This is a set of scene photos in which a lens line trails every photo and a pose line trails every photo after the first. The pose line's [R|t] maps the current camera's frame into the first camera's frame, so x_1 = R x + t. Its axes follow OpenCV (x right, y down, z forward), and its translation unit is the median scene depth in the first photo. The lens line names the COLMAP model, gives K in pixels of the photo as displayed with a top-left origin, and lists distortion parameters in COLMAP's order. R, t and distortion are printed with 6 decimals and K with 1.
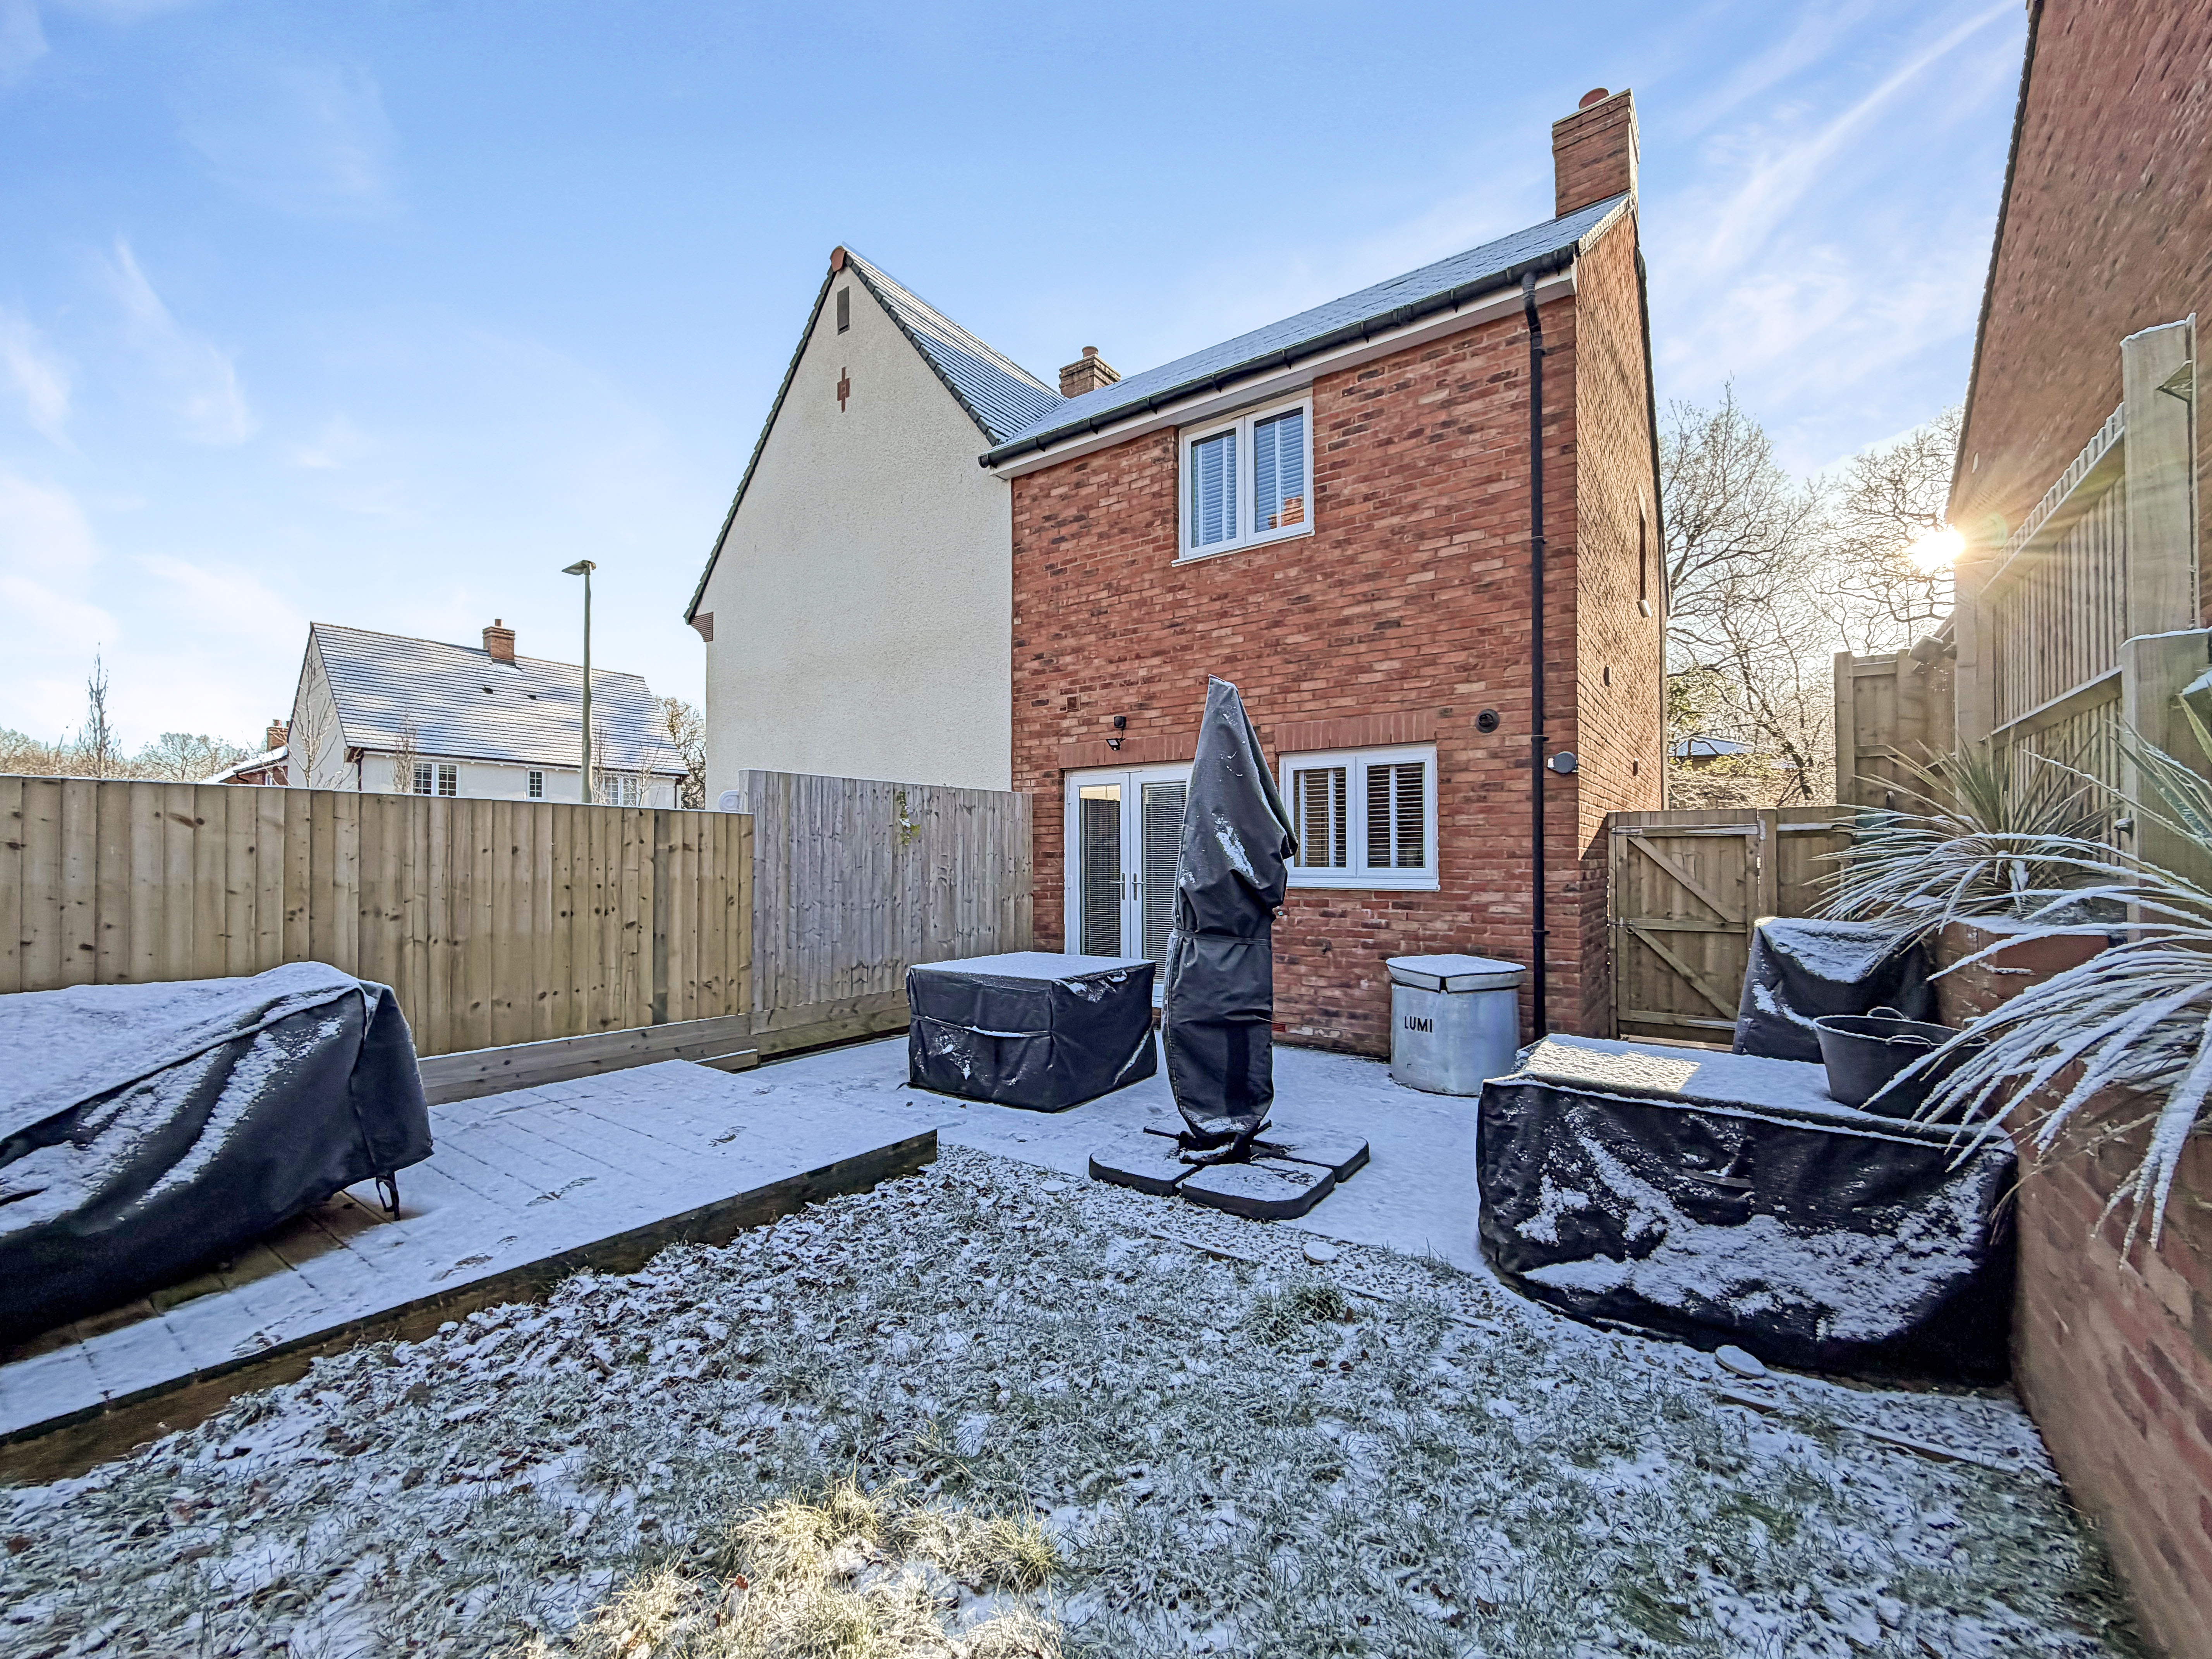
lens RADIAL K [[896.7, 0, 1143.2], [0, 896.7, 842.2], [0, 0, 1]] dist [0.001197, -0.000587]
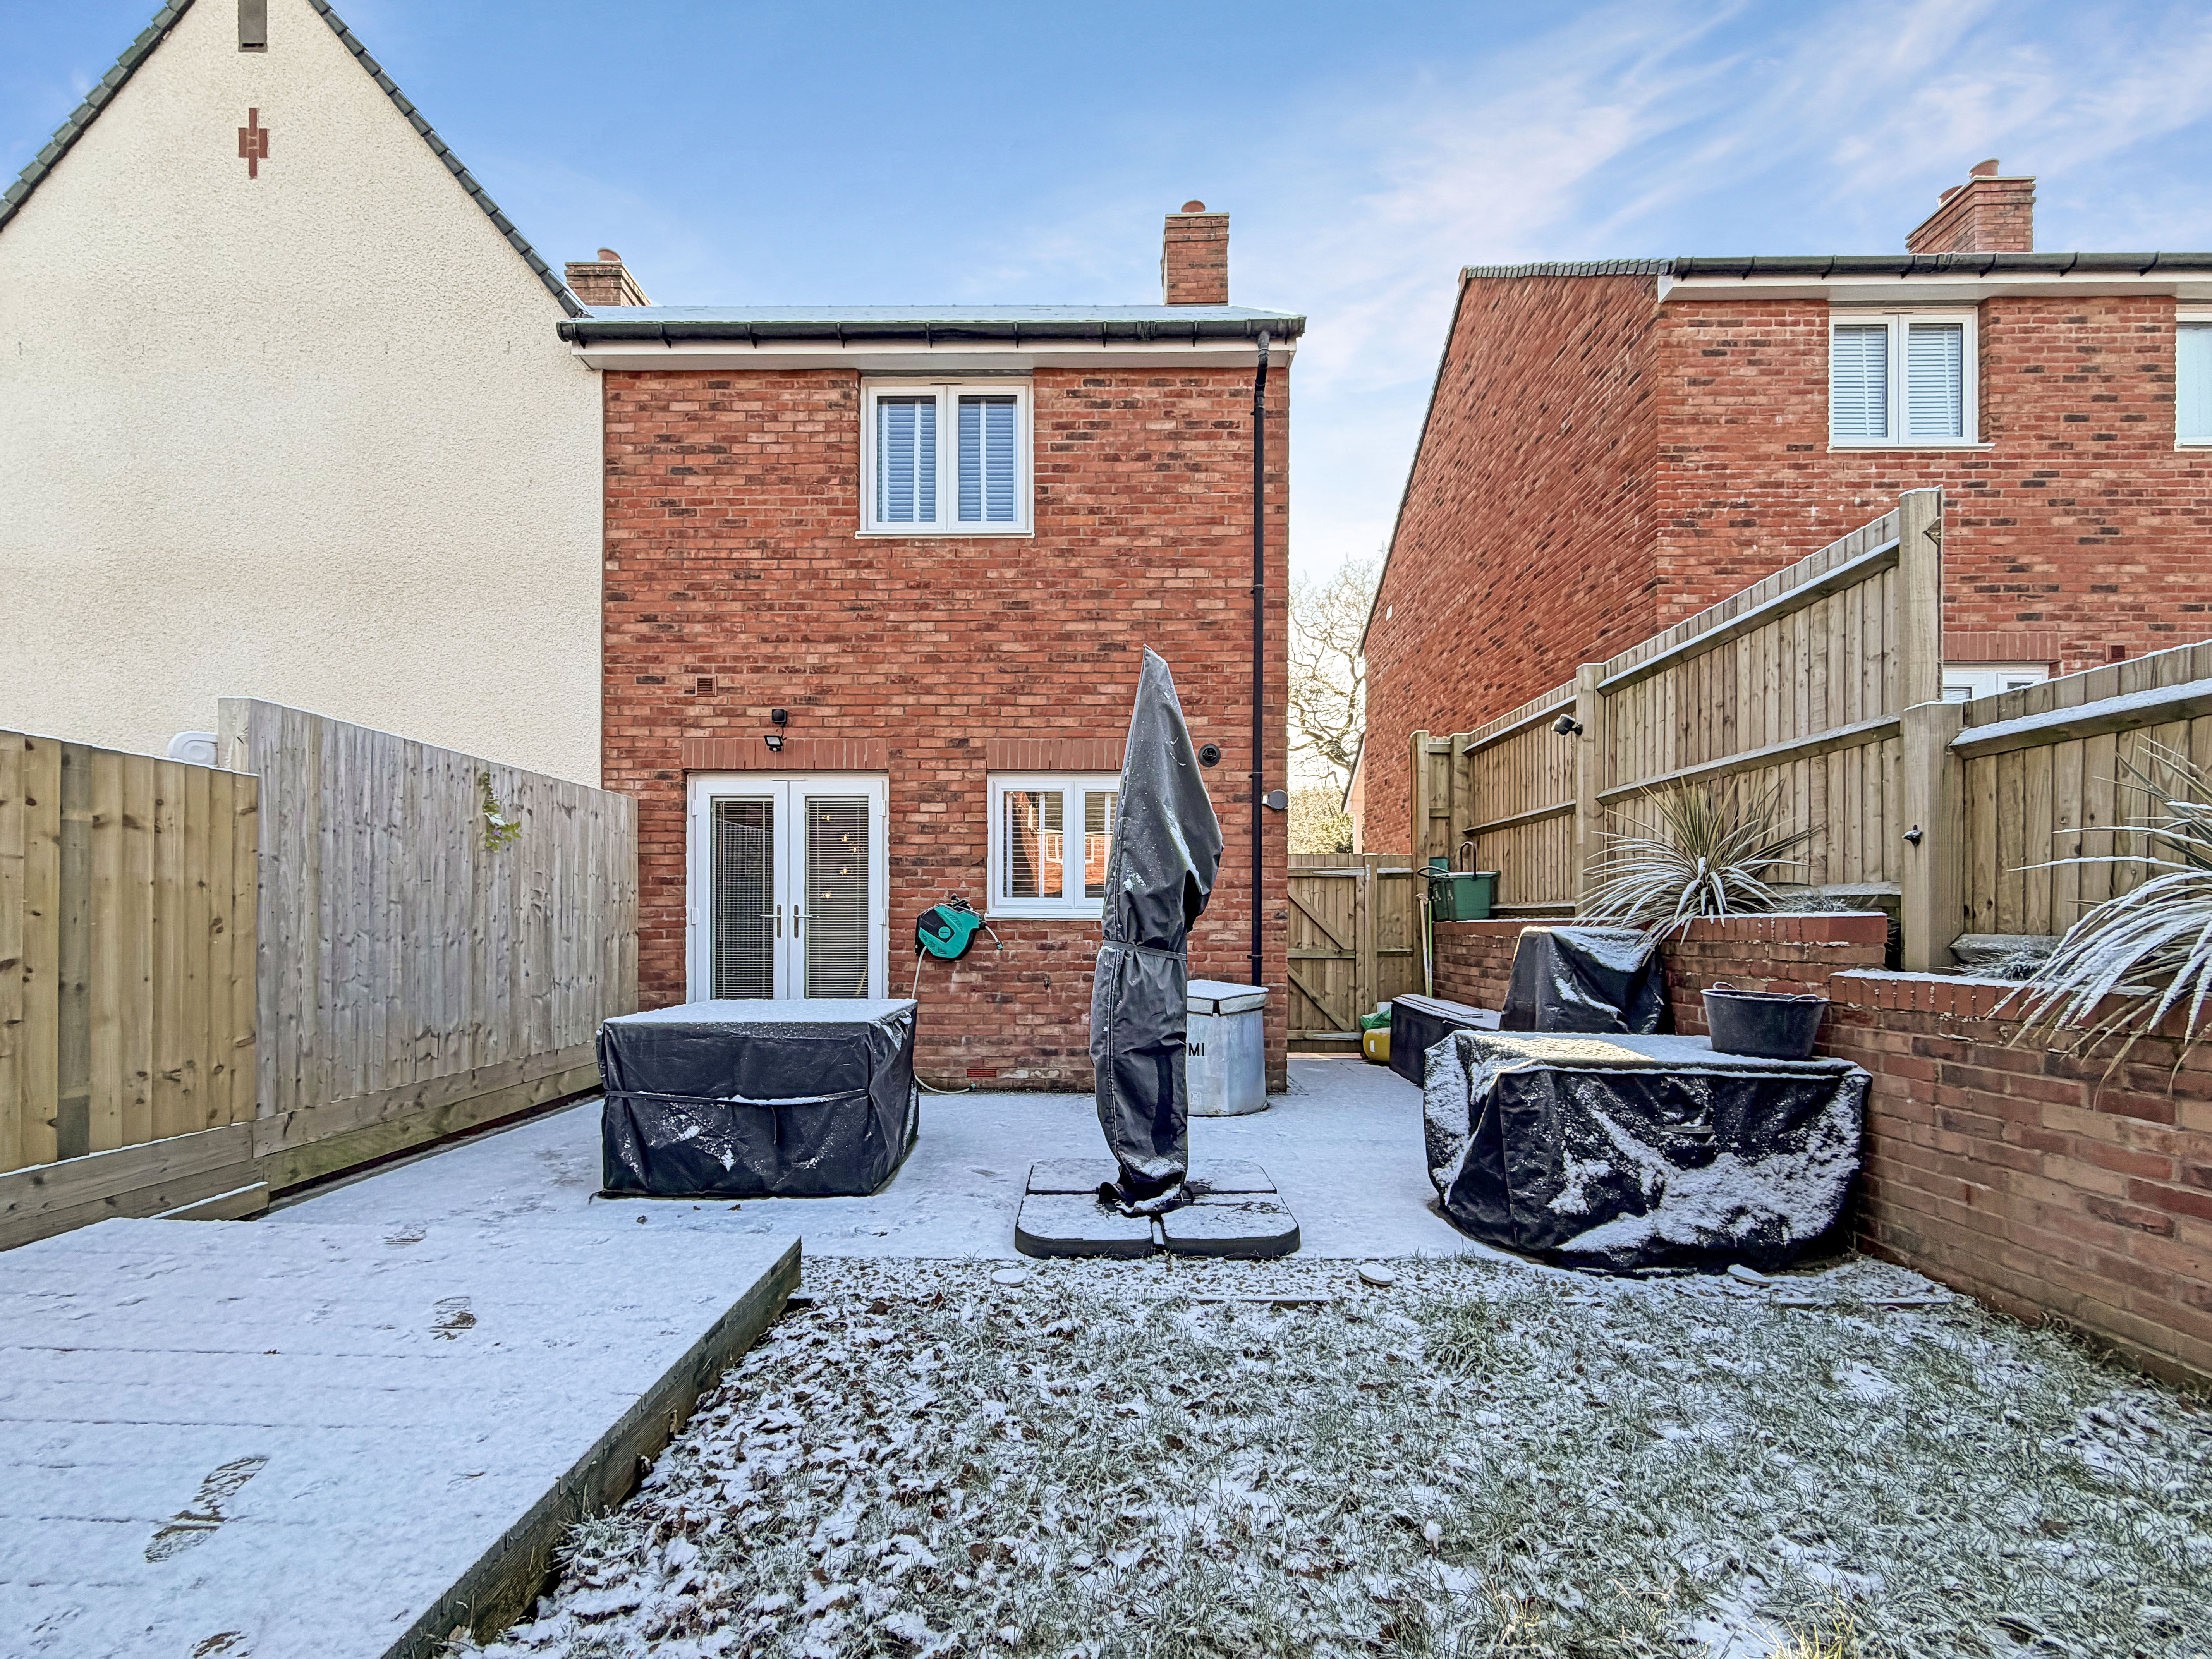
lens RADIAL K [[896.7, 0, 1102.9], [0, 896.7, 918.3], [0, 0, 1]] dist [0.001197, -0.000587]
pose [[0.830110, 0.006677, 0.557559, -0.301332], [-0.013859, 0.999866, 0.008661, 0.046770], [-0.557427, -0.014917, 0.830092, 0.213878]]
